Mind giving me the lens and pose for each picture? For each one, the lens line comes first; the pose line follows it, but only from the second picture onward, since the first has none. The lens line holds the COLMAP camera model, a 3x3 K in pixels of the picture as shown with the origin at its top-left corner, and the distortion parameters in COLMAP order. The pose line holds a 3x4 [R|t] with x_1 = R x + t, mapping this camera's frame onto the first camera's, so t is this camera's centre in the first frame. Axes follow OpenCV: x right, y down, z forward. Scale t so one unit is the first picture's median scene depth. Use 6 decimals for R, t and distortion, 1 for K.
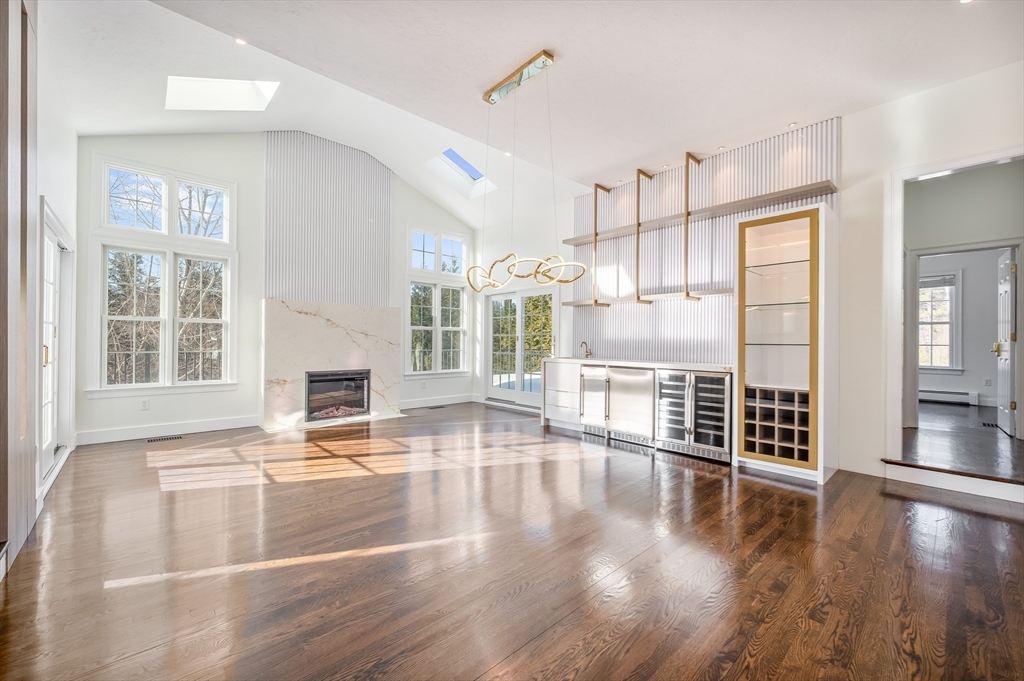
lens RADIAL K [[406.9, 0, 517.4], [0, 406.9, 335.4], [0, 0, 1]] dist [0.009040, -0.000052]
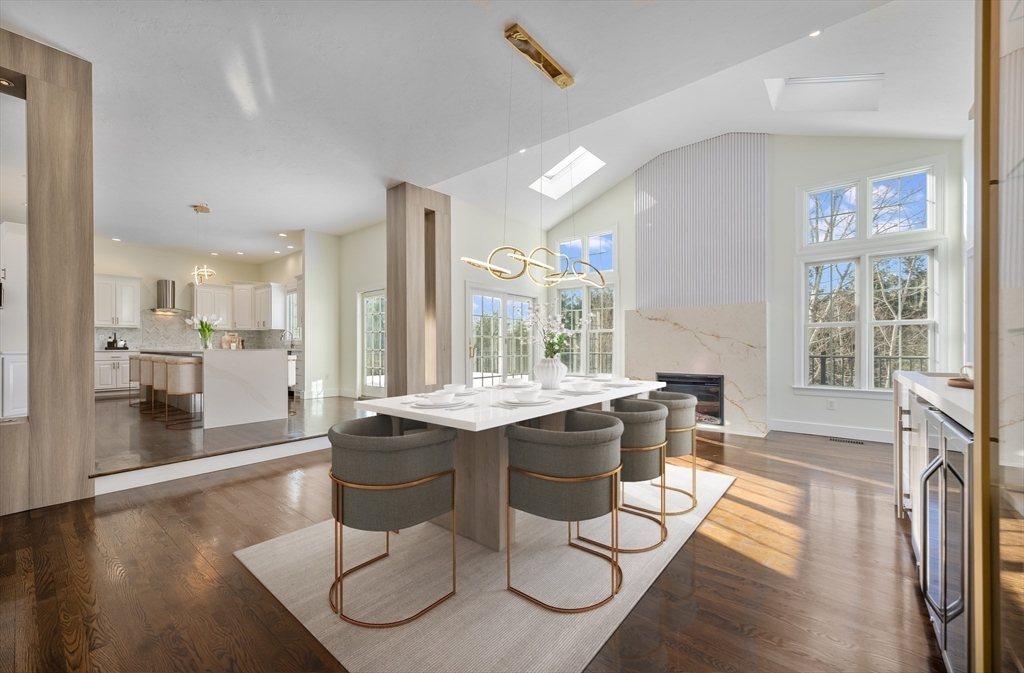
lens RADIAL K [[406.9, 0, 510.5], [0, 406.9, 343.9], [0, 0, 1]] dist [0.009040, -0.000052]
pose [[0.126653, -0.008138, -0.991914, 0.518448], [0.017688, 0.999826, -0.005944, 0.012537], [0.991789, -0.016792, 0.126775, 0.463244]]
